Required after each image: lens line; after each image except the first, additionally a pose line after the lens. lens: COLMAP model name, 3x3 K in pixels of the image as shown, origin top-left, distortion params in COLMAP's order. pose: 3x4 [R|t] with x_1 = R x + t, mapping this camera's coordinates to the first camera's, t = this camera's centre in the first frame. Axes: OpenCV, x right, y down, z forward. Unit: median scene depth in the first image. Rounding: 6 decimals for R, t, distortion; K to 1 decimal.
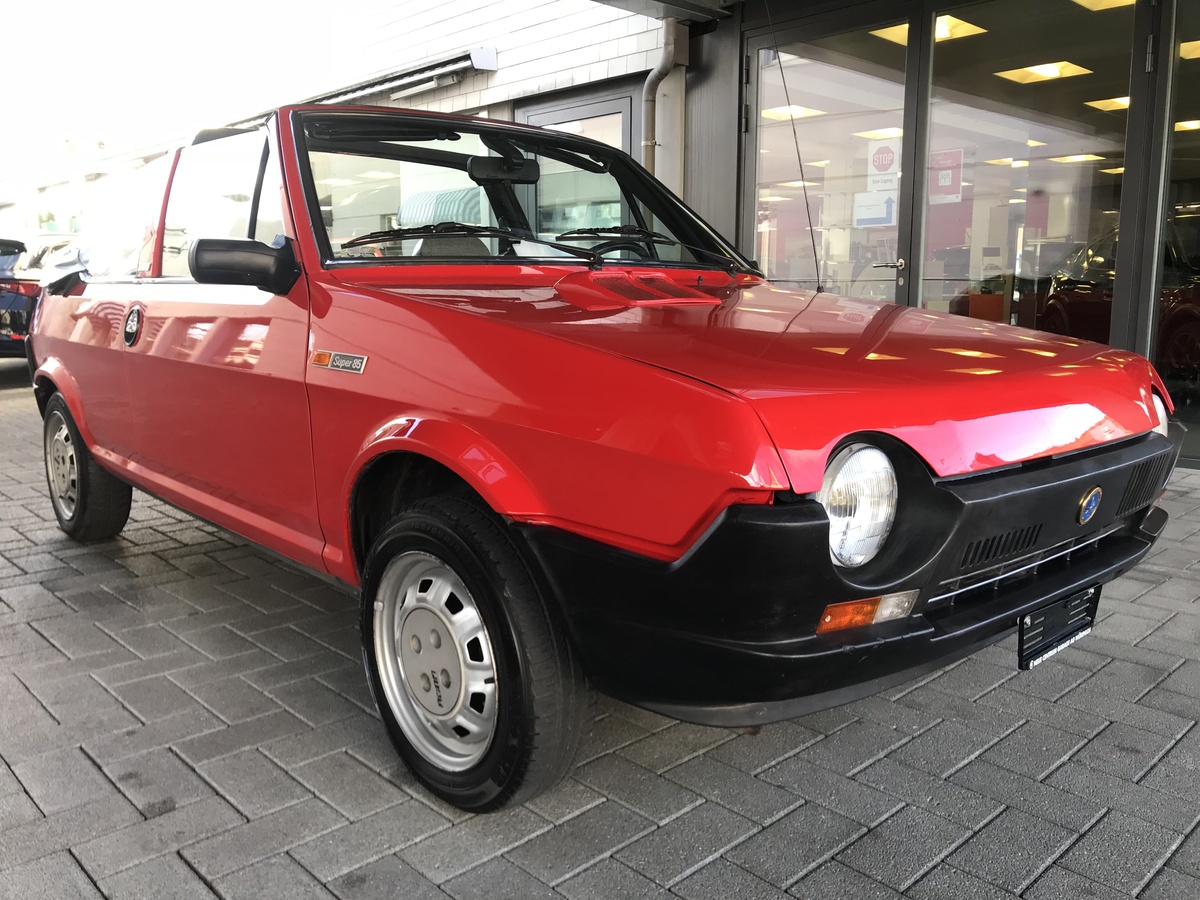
lens RADIAL K [[983.0, 0, 600.0], [0, 983.0, 450.0], [0, 0, 1]] dist [0.003152, 0.010080]
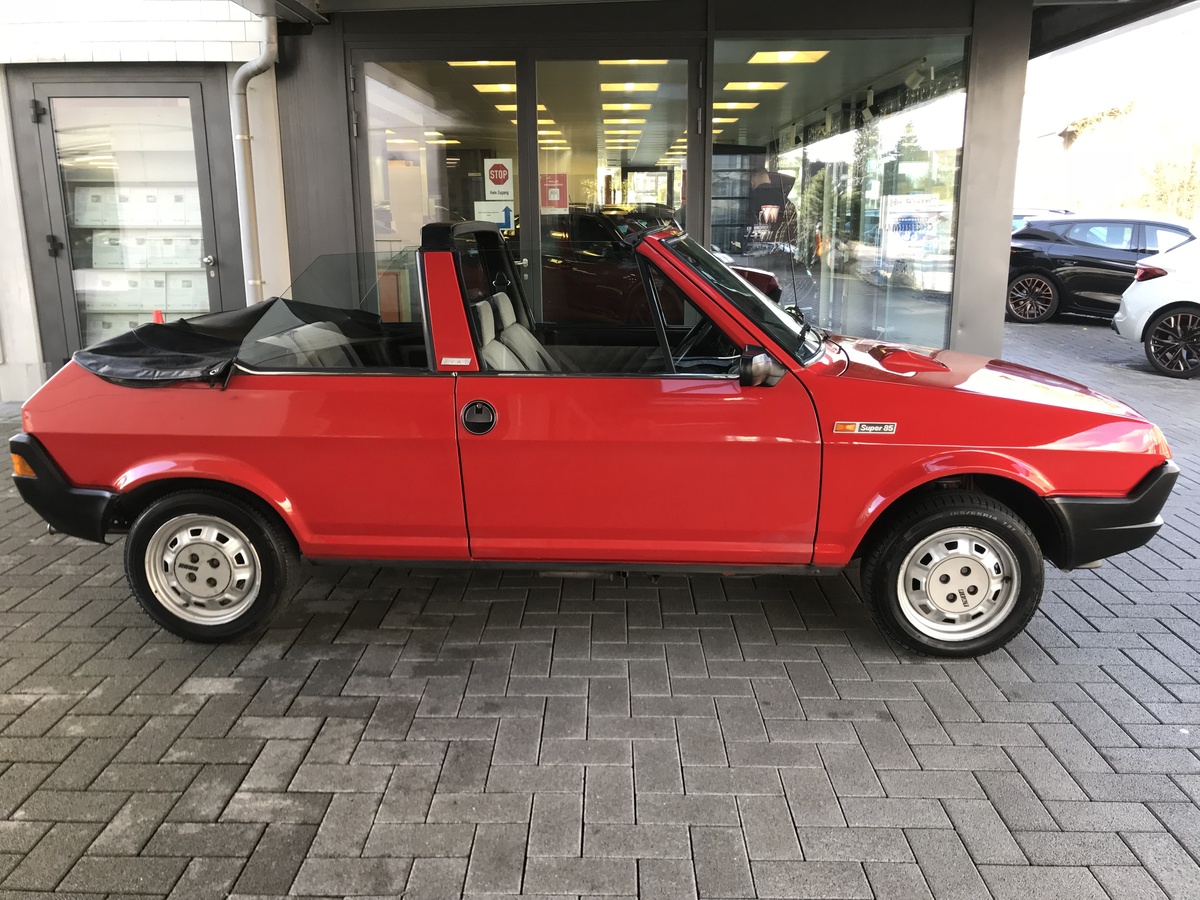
lens RADIAL K [[983.0, 0, 600.0], [0, 983.0, 450.0], [0, 0, 1]] dist [0.003152, 0.010080]
pose [[0.701745, -0.170663, 0.691685, -0.524950], [0.119965, 0.985327, 0.121405, -0.093710], [-0.702256, -0.002218, 0.711921, 0.048328]]
